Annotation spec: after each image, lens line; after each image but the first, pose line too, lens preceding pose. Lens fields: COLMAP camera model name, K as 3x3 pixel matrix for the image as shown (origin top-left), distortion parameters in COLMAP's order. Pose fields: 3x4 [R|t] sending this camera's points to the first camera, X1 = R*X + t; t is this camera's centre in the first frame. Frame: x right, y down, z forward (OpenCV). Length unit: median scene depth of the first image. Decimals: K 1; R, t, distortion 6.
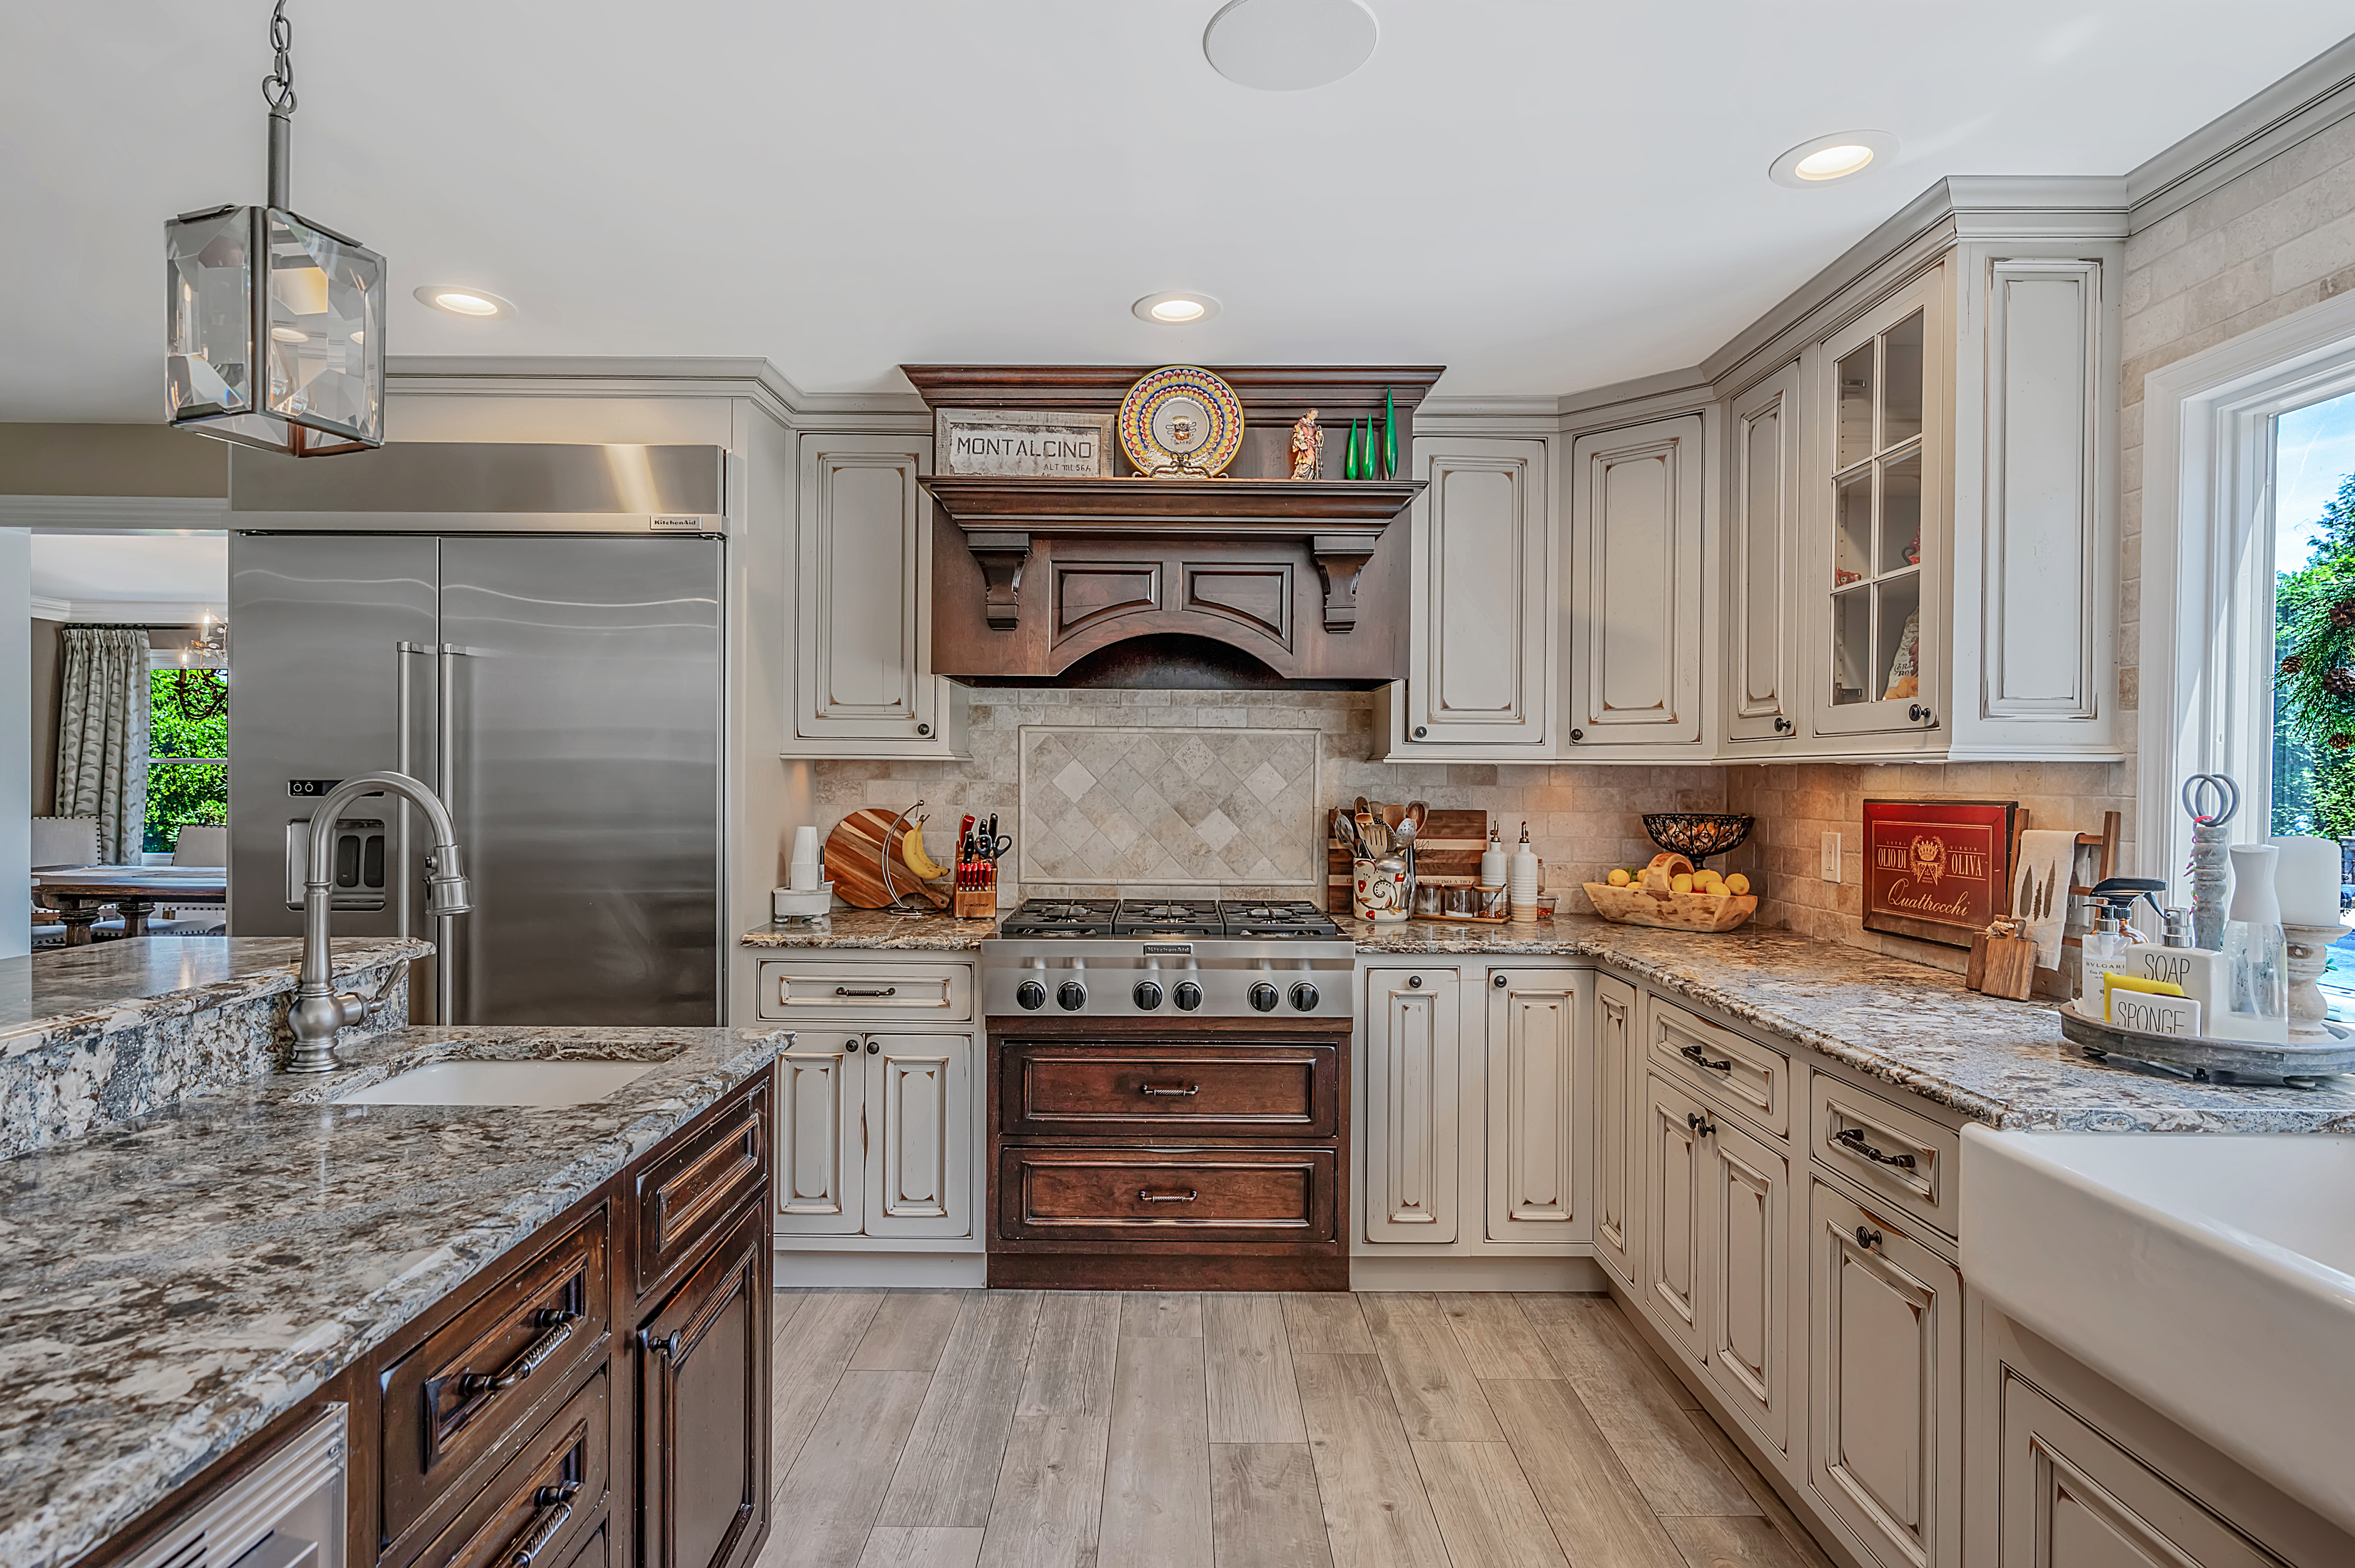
lens RADIAL K [[1210.8, 0, 1173.8], [0, 1210.8, 778.5], [0, 0, 1]] dist [0.000773, 0.001059]
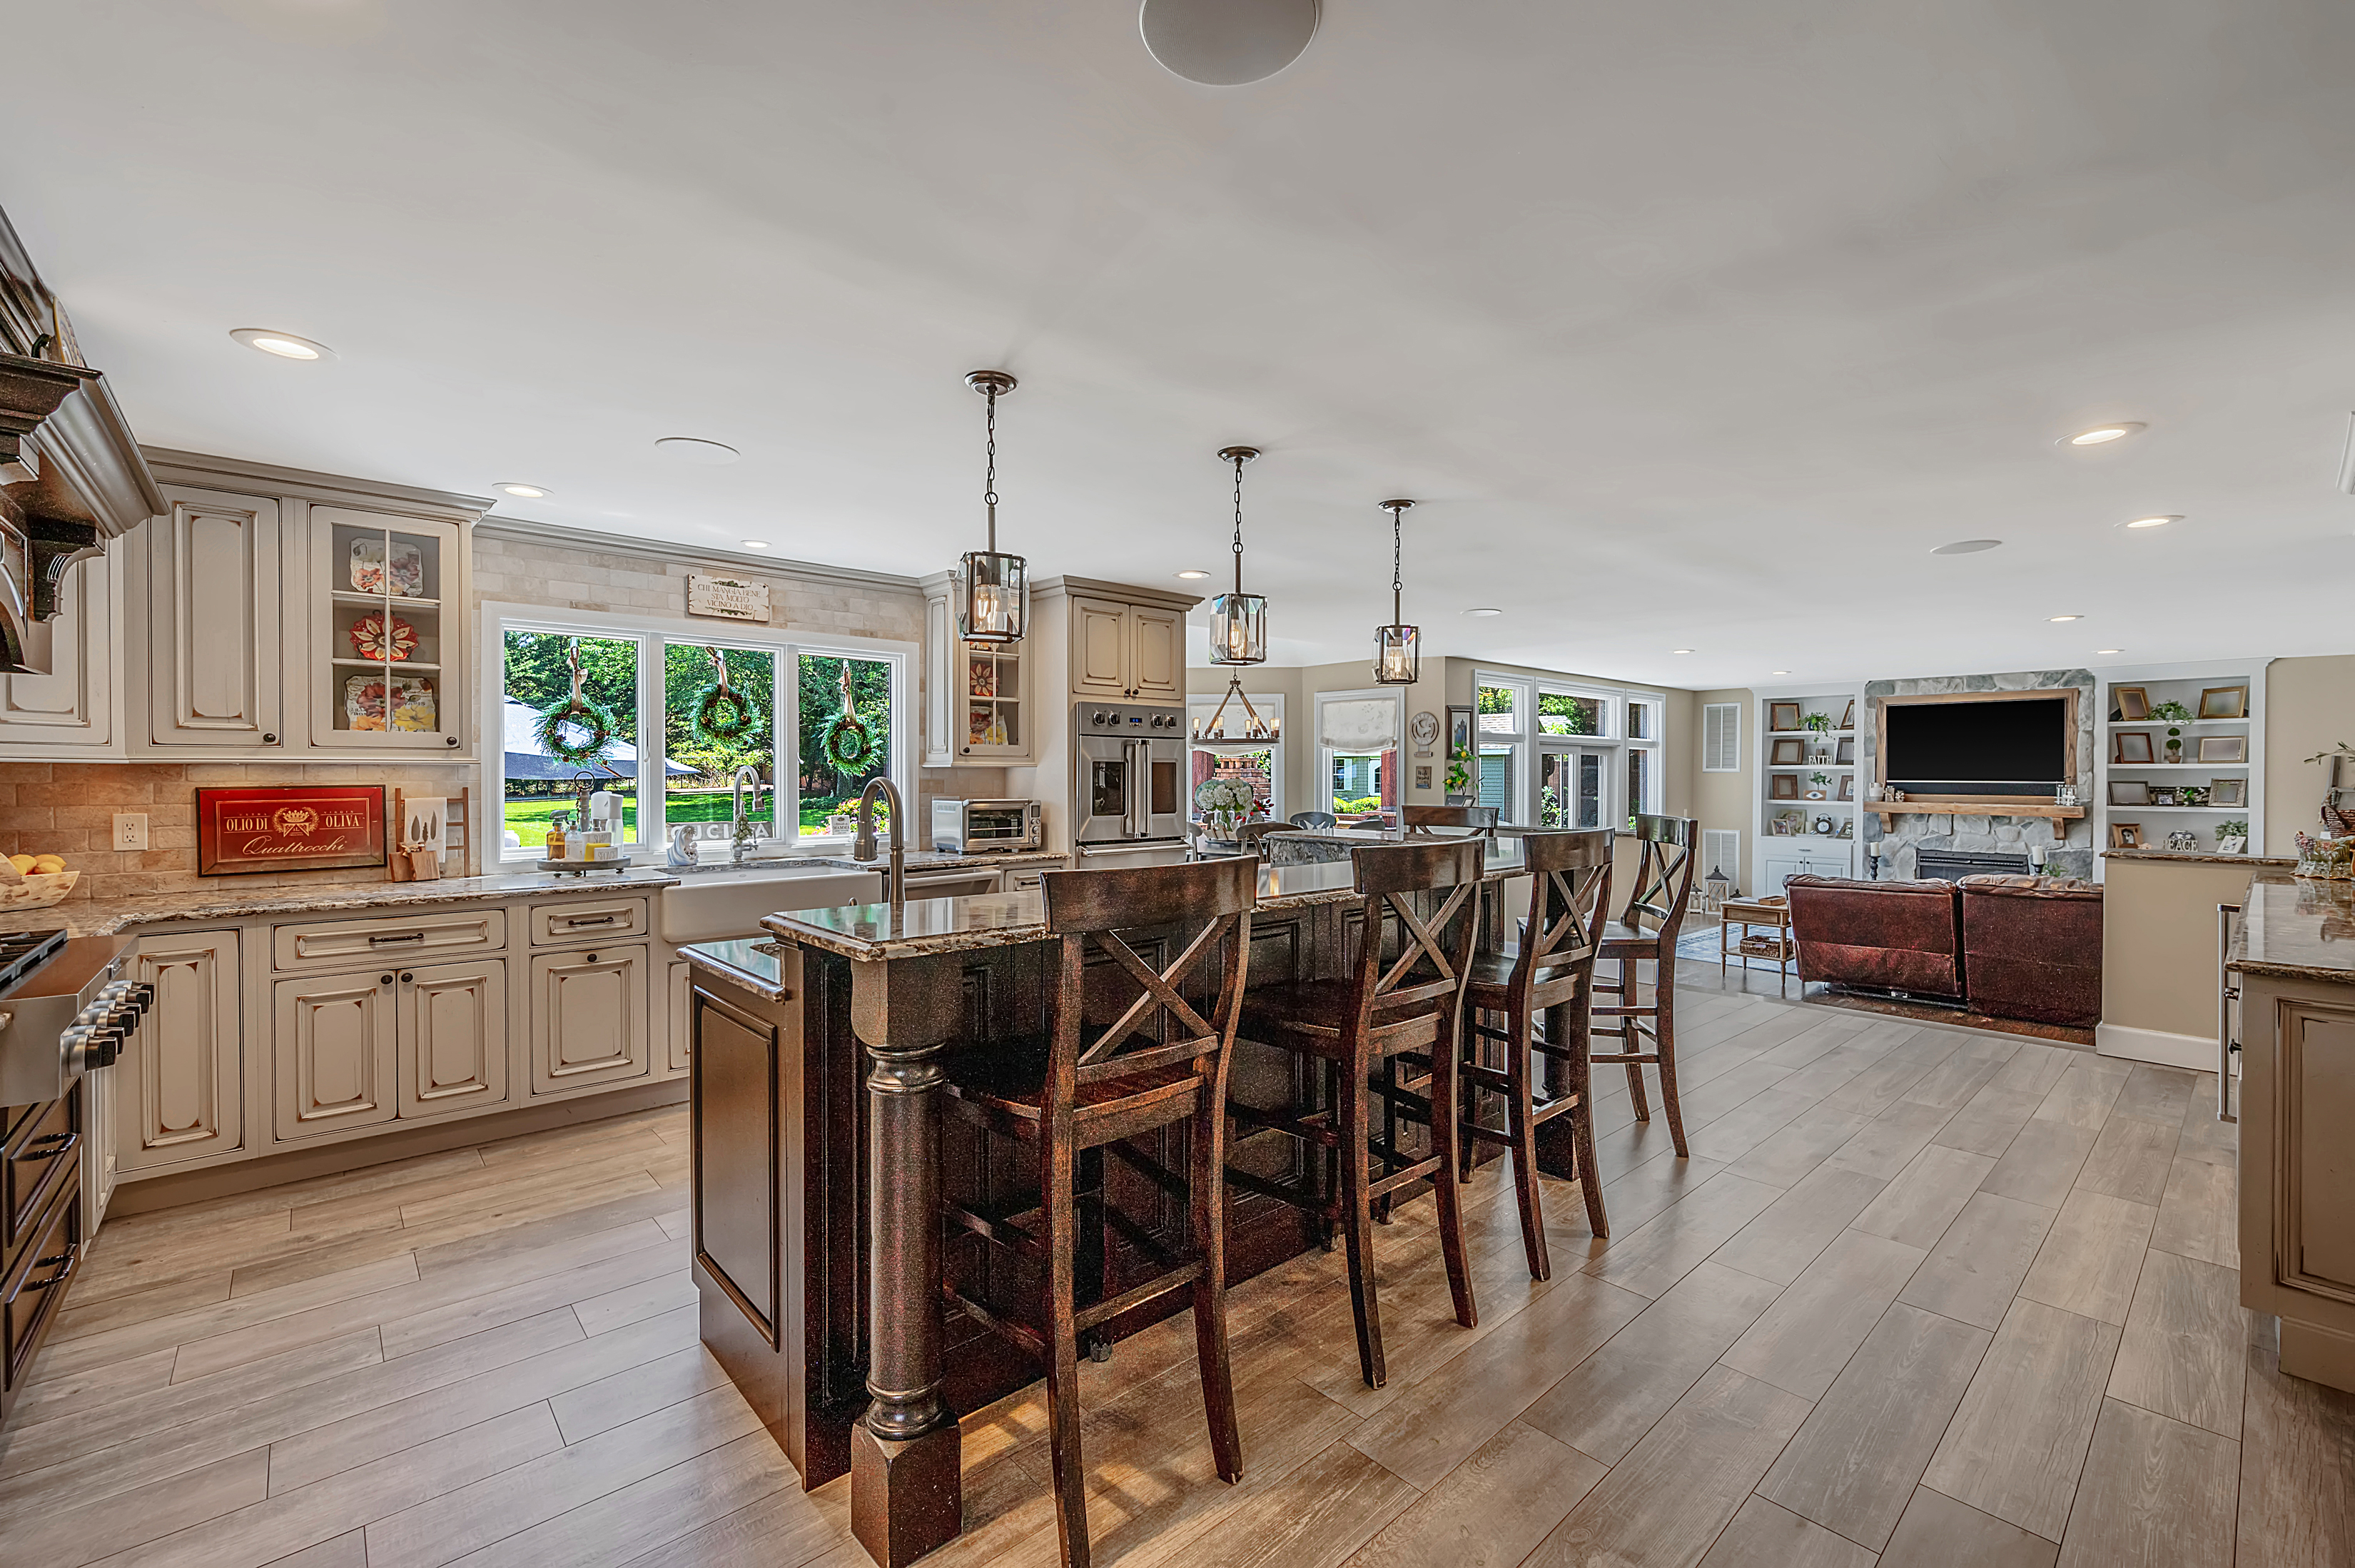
lens RADIAL K [[994.5, 0, 1164.6], [0, 994.5, 776.7], [0, 0, 1]] dist [0.002128, 0.000013]
pose [[-0.653907, -0.007637, 0.756537, -1.023161], [-0.000577, 0.999954, 0.009595, -0.007606], [-0.756575, 0.005838, -0.653881, 0.849112]]
